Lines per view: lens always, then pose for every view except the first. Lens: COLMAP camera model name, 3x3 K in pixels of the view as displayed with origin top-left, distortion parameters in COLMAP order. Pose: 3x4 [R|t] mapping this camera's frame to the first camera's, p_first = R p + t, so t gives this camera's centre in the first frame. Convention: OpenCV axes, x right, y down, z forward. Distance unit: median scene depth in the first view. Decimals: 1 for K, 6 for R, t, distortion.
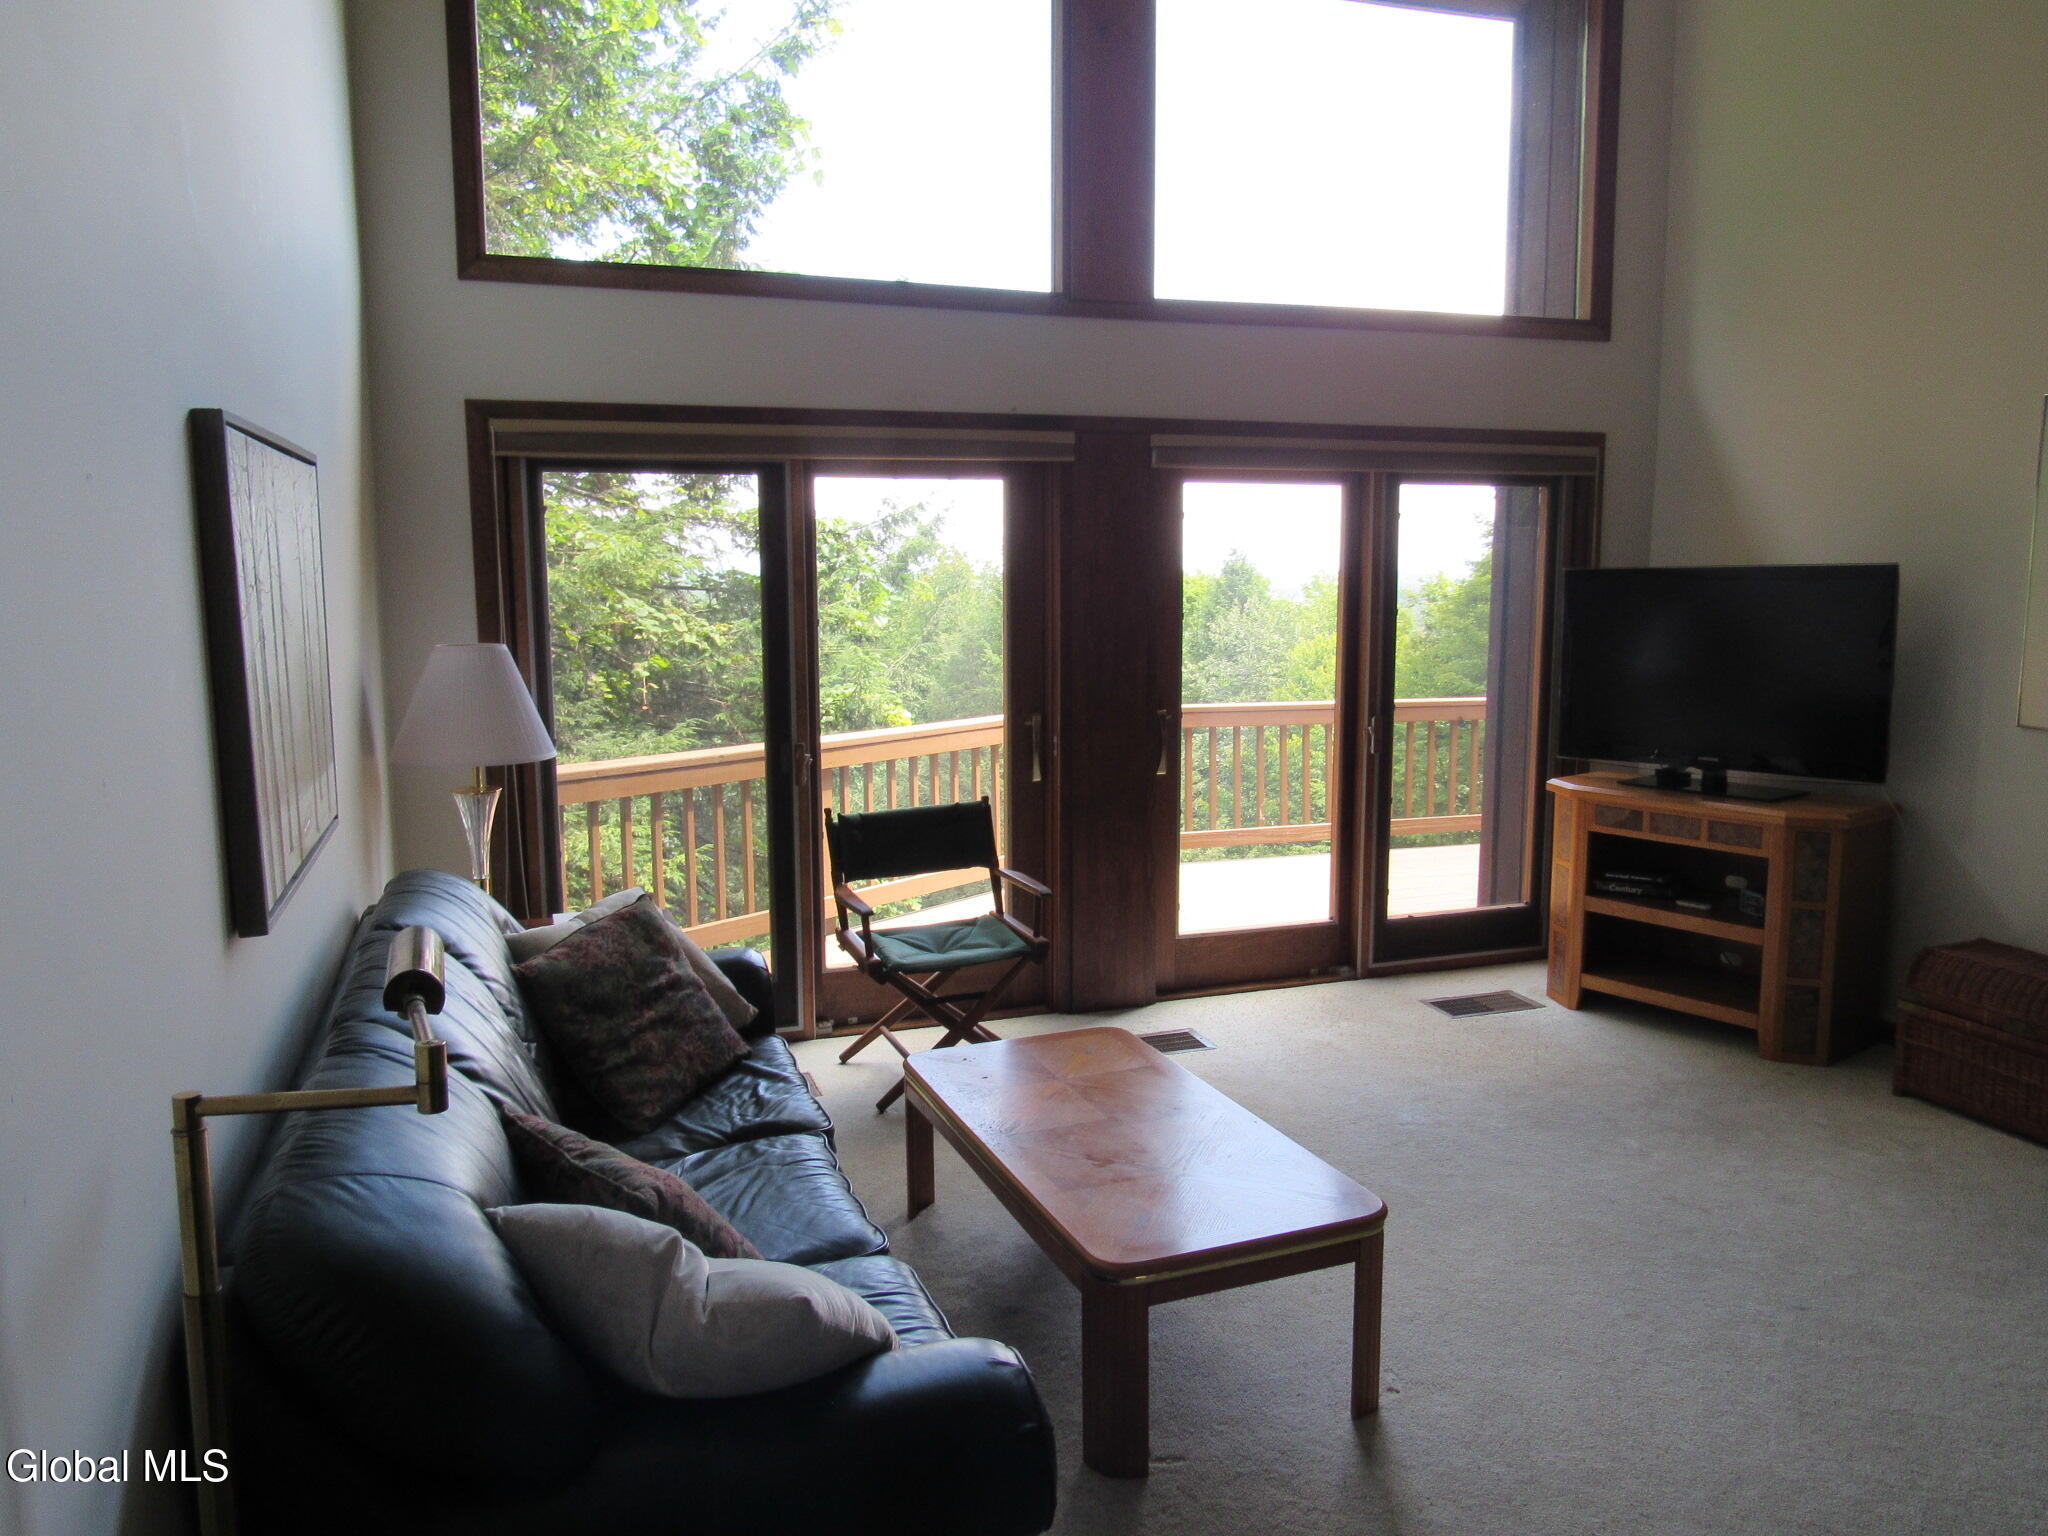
lens RADIAL K [[1471.0, 0, 1023.5], [0, 1471.0, 767.2], [0, 0, 1]] dist [-0.033616, 0.010855]
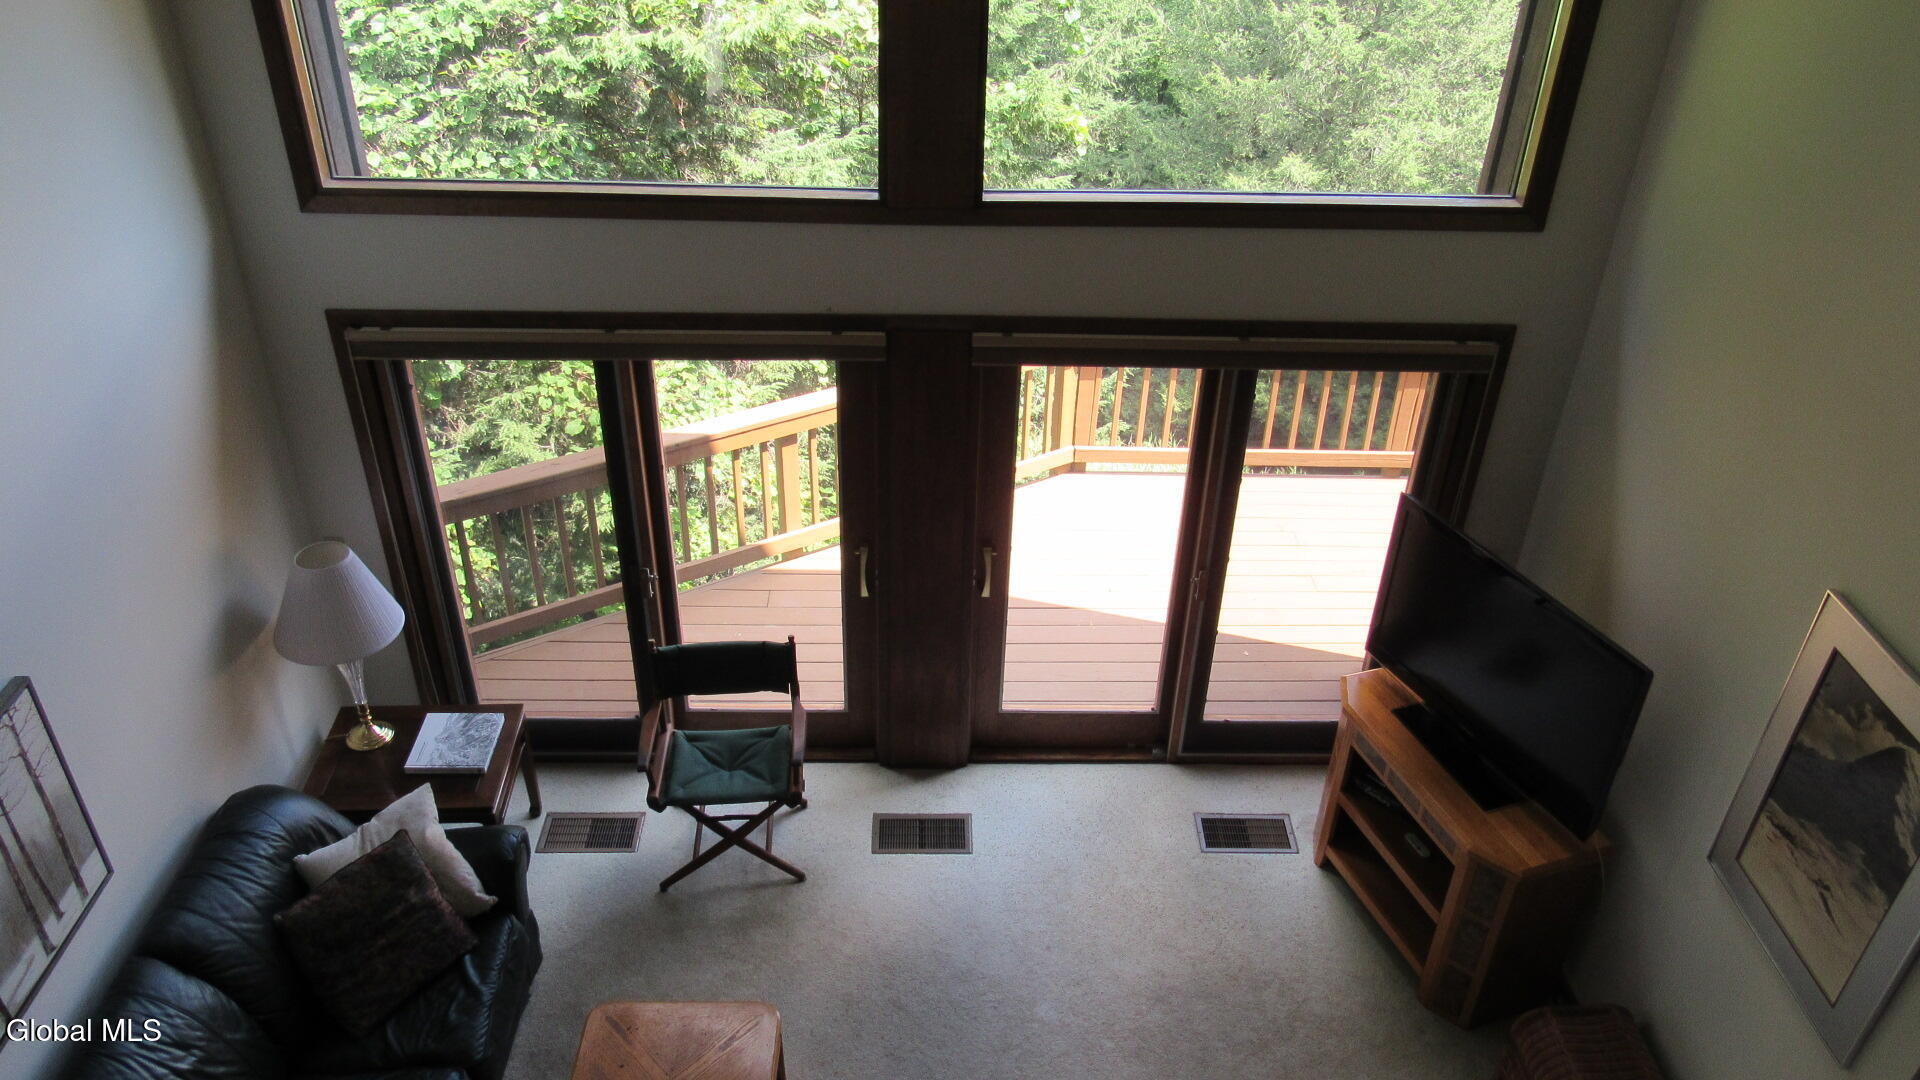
lens RADIAL K [[1377.2, 0, 963.8], [0, 1377.2, 544.3], [0, 0, 1]] dist [-0.020037, -0.003699]
pose [[0.954477, 0.188893, -0.230852, 0.348180], [-0.074214, 0.899983, 0.429561, -0.534860], [0.288904, -0.392873, 0.873032, 0.118563]]
